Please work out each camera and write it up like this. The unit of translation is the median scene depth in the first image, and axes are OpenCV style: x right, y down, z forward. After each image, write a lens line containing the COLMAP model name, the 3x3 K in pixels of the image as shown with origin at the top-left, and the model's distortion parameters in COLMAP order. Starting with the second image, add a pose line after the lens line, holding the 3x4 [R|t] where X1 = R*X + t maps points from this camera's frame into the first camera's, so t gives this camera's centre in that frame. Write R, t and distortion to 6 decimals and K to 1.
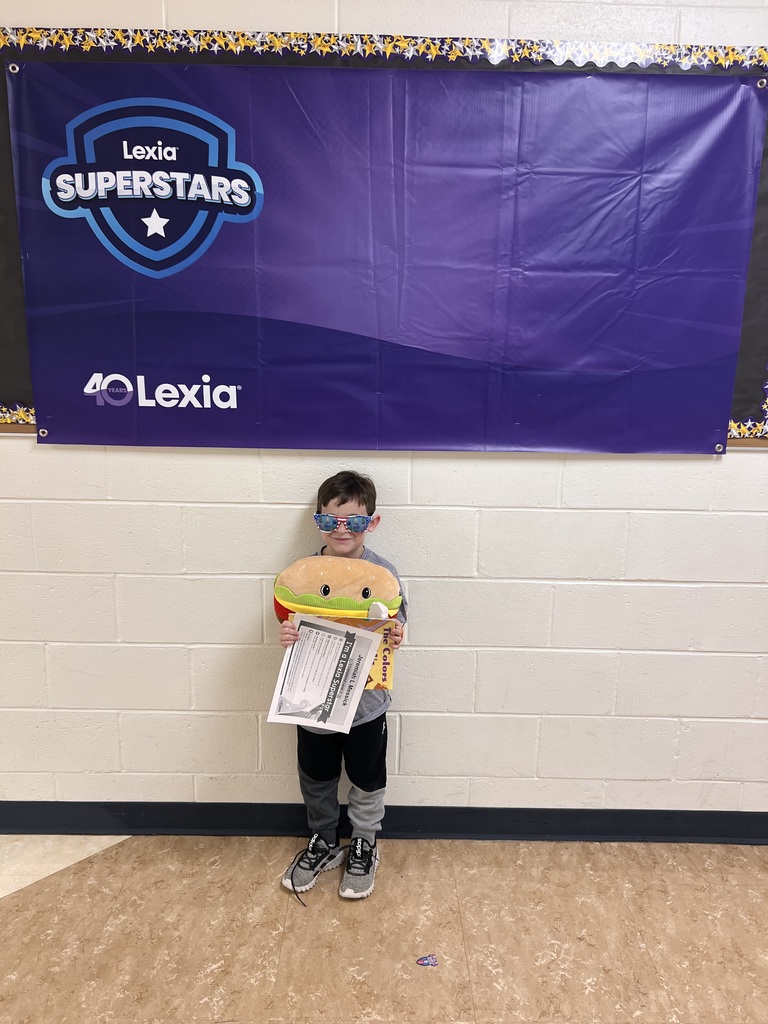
lens RADIAL K [[766.9, 0, 390.4], [0, 766.9, 515.8], [0, 0, 1]] dist [0.043249, -0.050027]
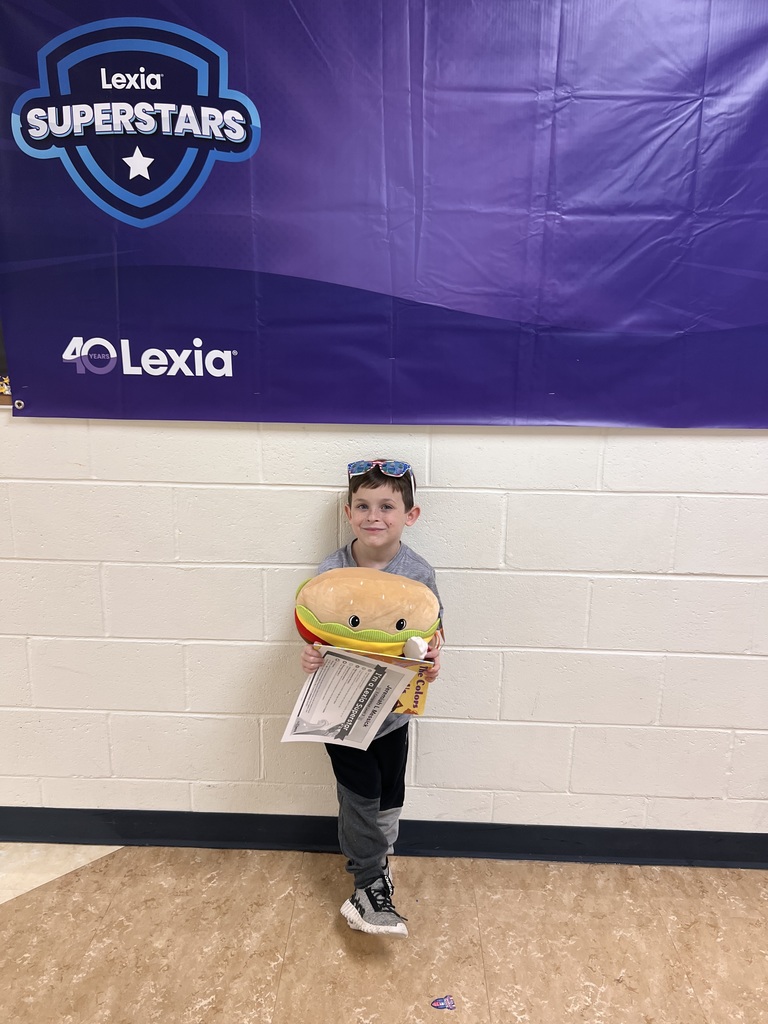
lens RADIAL K [[766.9, 0, 386.3], [0, 766.9, 521.2], [0, 0, 1]] dist [0.043249, -0.050027]
pose [[0.999126, 0.005738, -0.041410, 0.015110], [-0.004724, 0.999687, 0.024555, 0.004140], [0.041538, -0.024338, 0.998840, 0.121393]]
